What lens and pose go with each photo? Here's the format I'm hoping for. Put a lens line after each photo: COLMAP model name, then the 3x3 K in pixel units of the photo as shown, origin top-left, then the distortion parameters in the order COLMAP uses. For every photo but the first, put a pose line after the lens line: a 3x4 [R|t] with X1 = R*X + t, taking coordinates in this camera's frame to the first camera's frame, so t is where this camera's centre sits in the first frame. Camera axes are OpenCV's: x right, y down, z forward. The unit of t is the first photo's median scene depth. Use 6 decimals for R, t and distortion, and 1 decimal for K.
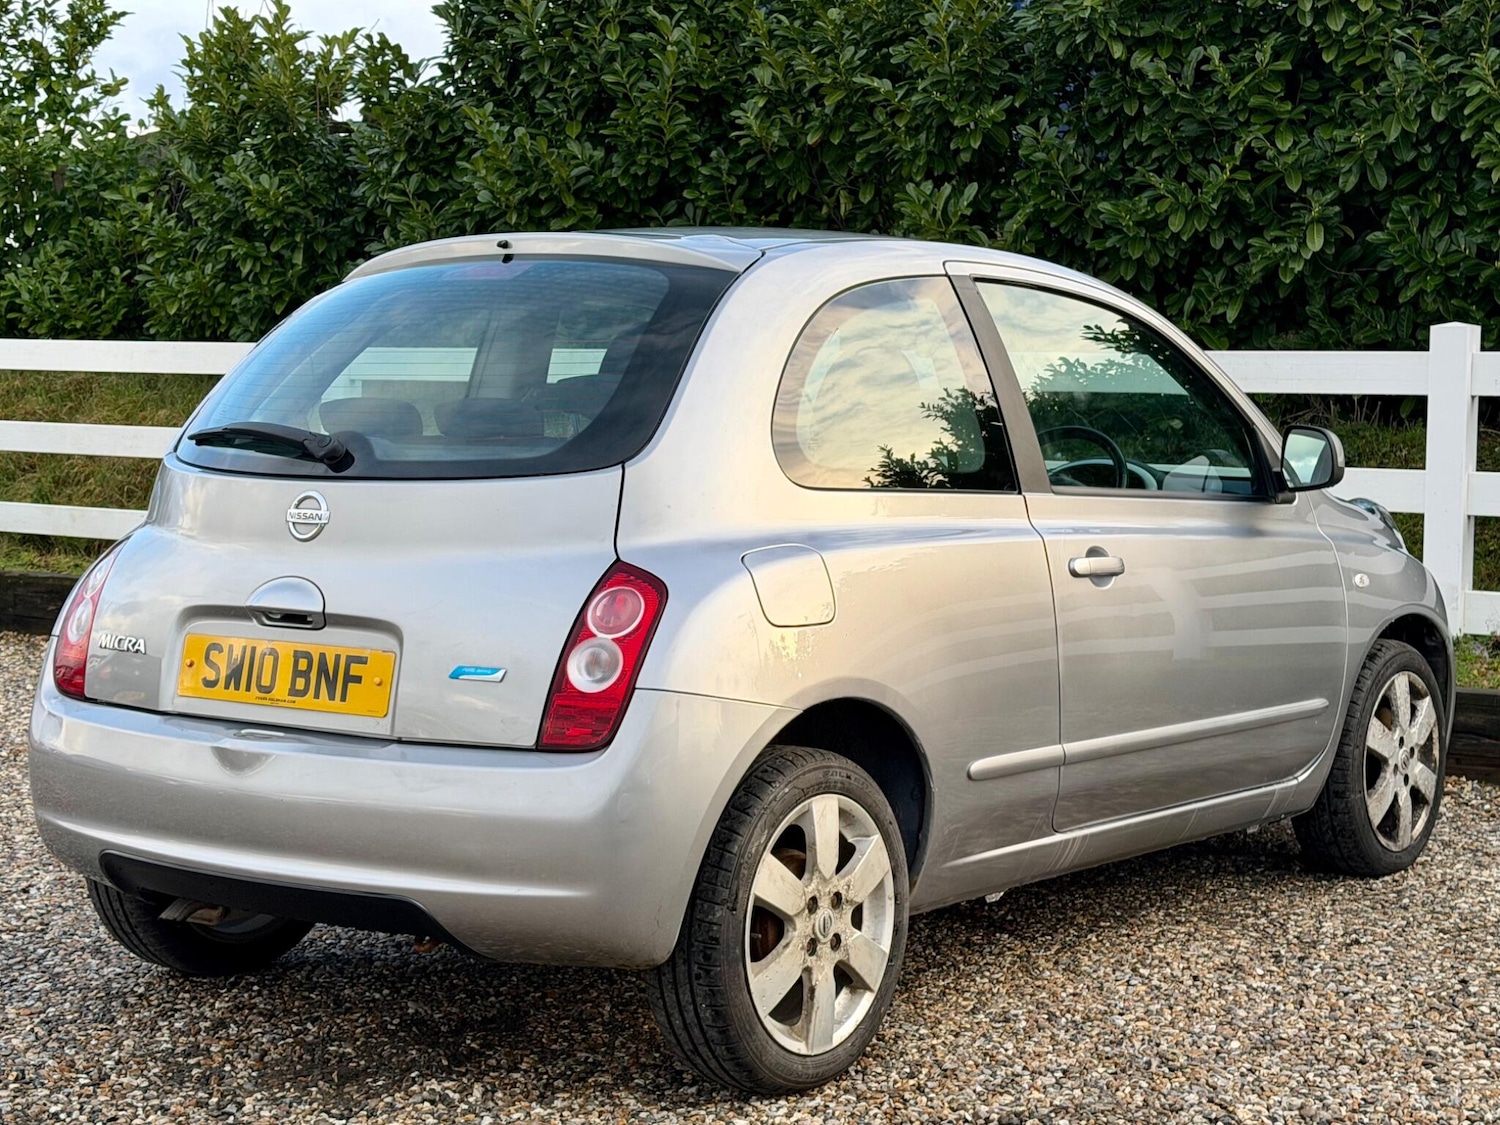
lens RADIAL K [[2378.4, 0, 744.2], [0, 2378.4, 566.9], [0, 0, 1]] dist [0.158915, -0.167635]
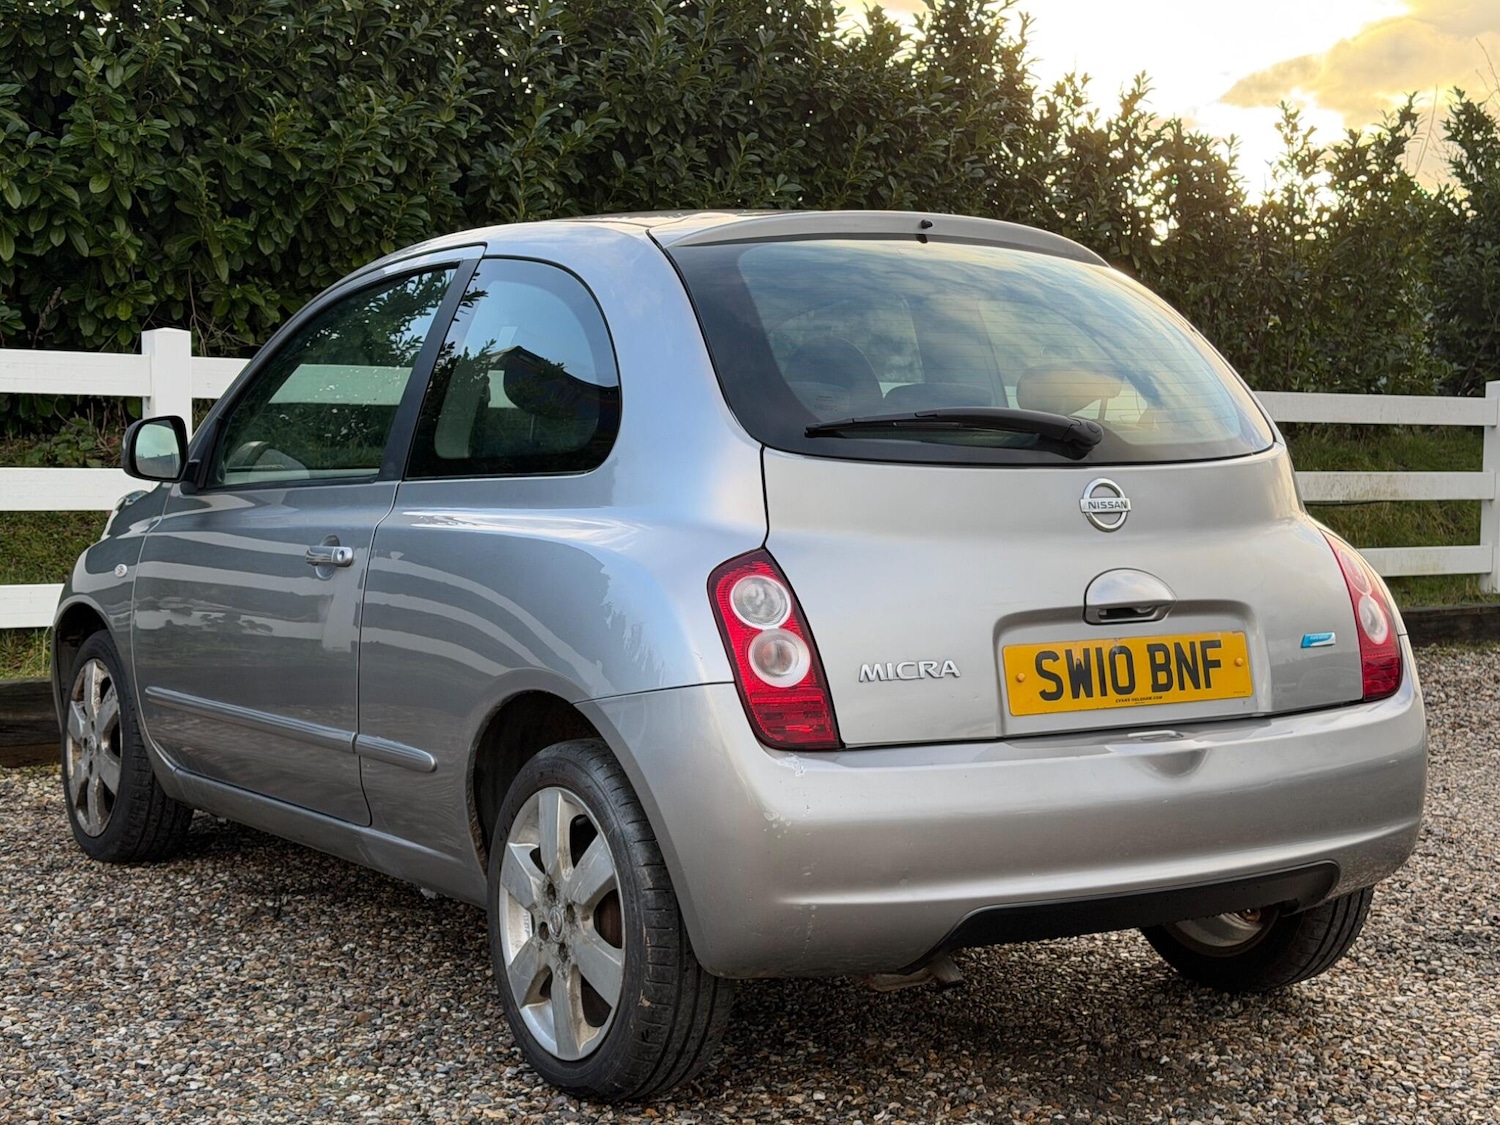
lens RADIAL K [[2333.0, 0, 750.0], [0, 2333.0, 562.5], [0, 0, 1]] dist [0.144264, -0.091681]
pose [[0.357602, -0.063569, 0.931708, -1.179568], [0.065194, 0.996946, 0.042997, -0.055539], [-0.931596, 0.045366, 0.360654, 0.789496]]
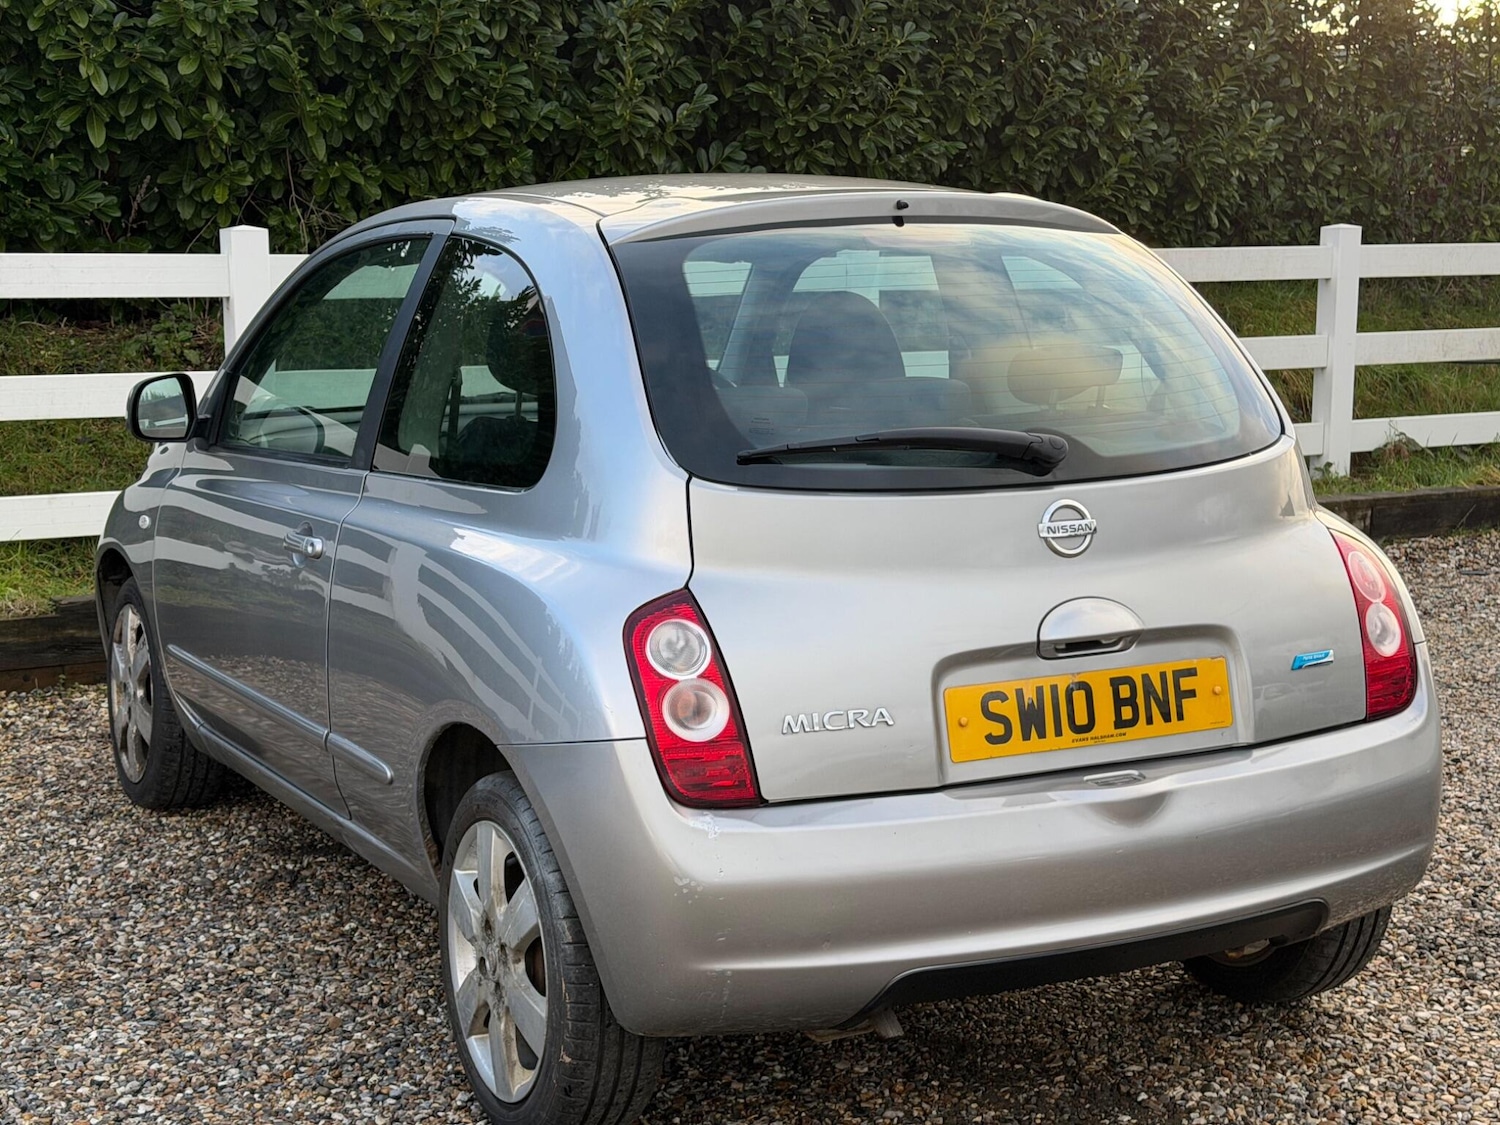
lens RADIAL K [[2378.4, 0, 744.2], [0, 2378.4, 566.9], [0, 0, 1]] dist [0.158915, -0.167635]
pose [[0.445552, -0.146198, 0.883238, -1.091421], [0.076855, 0.989180, 0.124965, -0.141345], [-0.891951, 0.012203, 0.451967, 0.691943]]
